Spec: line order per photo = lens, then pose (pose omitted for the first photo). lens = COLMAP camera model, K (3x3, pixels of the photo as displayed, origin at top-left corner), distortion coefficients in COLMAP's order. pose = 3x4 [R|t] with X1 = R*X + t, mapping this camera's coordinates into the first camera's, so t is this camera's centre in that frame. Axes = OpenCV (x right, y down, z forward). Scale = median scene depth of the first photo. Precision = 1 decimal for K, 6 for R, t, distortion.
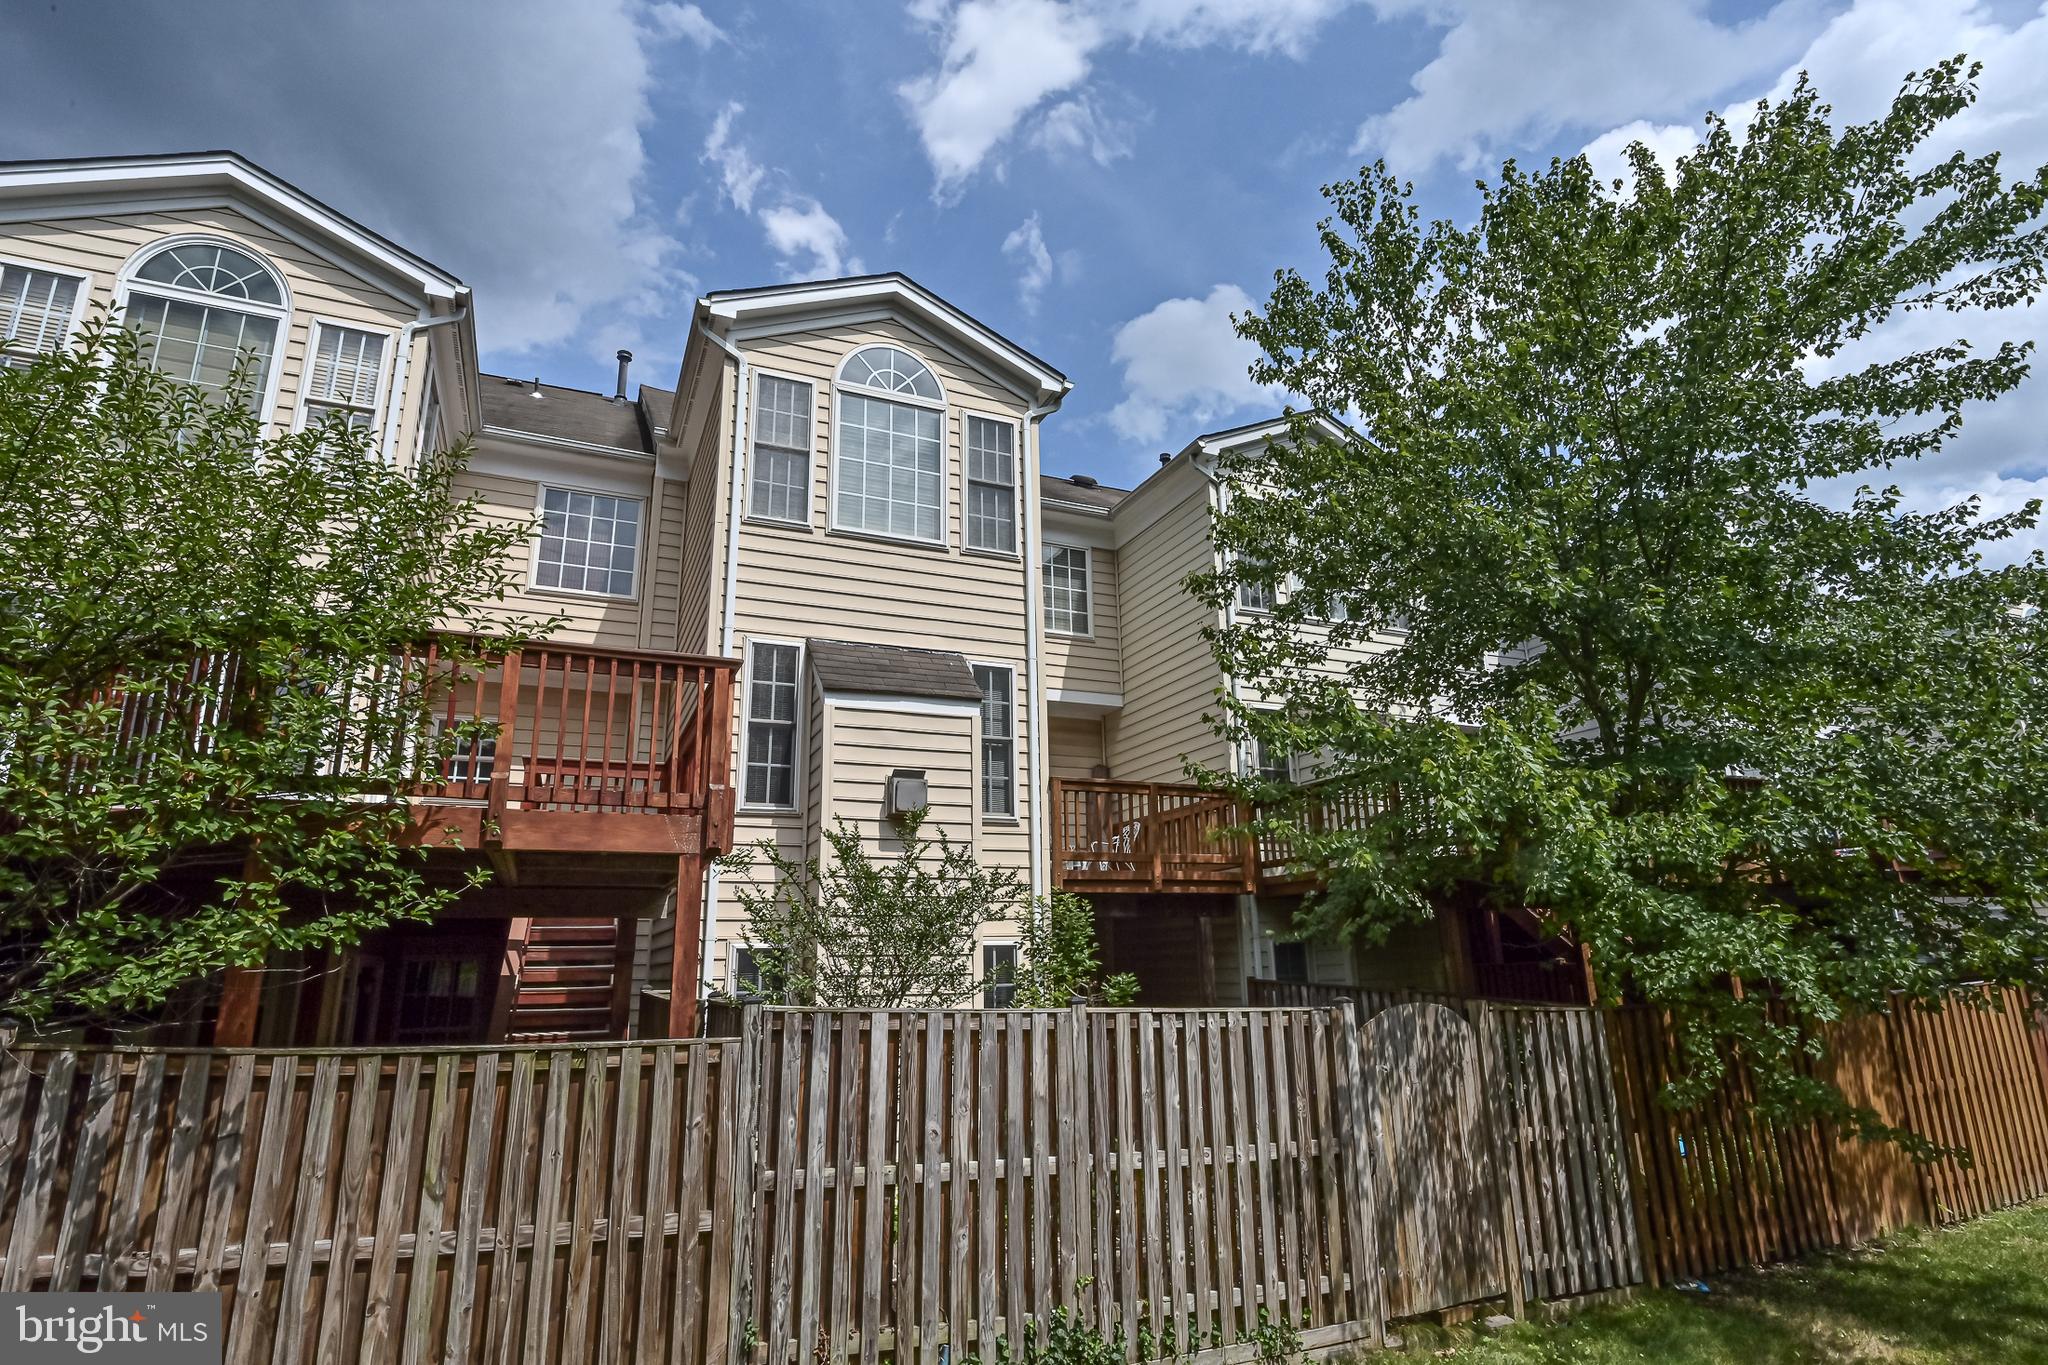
lens RADIAL K [[1066.0, 0, 1021.4], [0, 1066.0, 678.5], [0, 0, 1]] dist [0.001613, -0.000078]
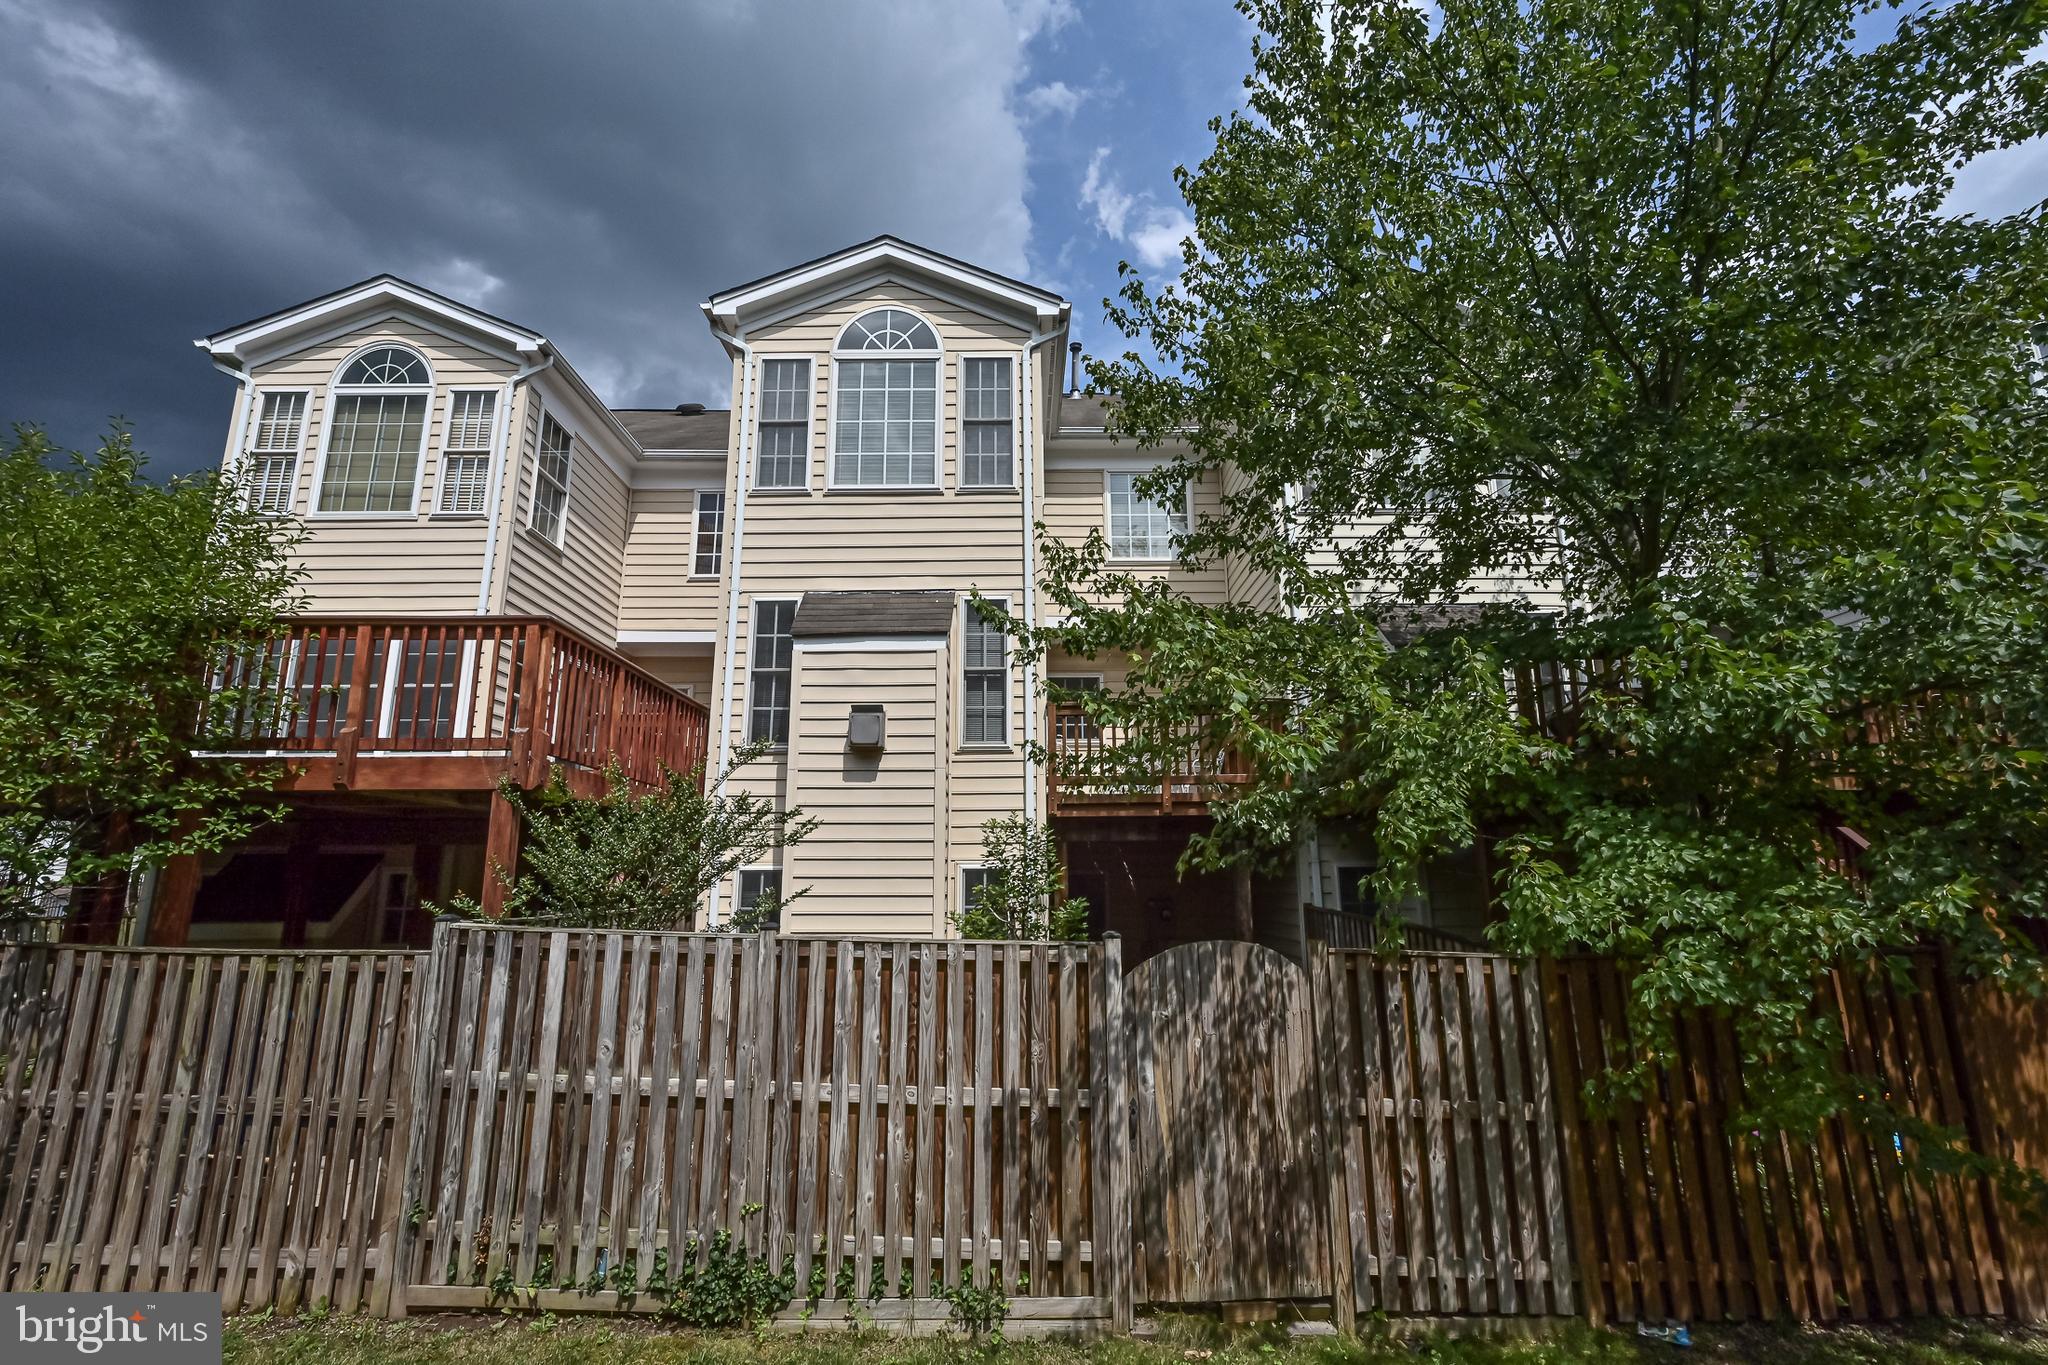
lens RADIAL K [[944.7, 0, 1034.2], [0, 944.7, 680.7], [0, 0, 1]] dist [0.005817, -0.001894]
pose [[0.911344, -0.075303, -0.404699, 0.570605], [0.095842, 0.994923, 0.030701, 0.065264], [0.400332, -0.066767, 0.913934, 0.279975]]
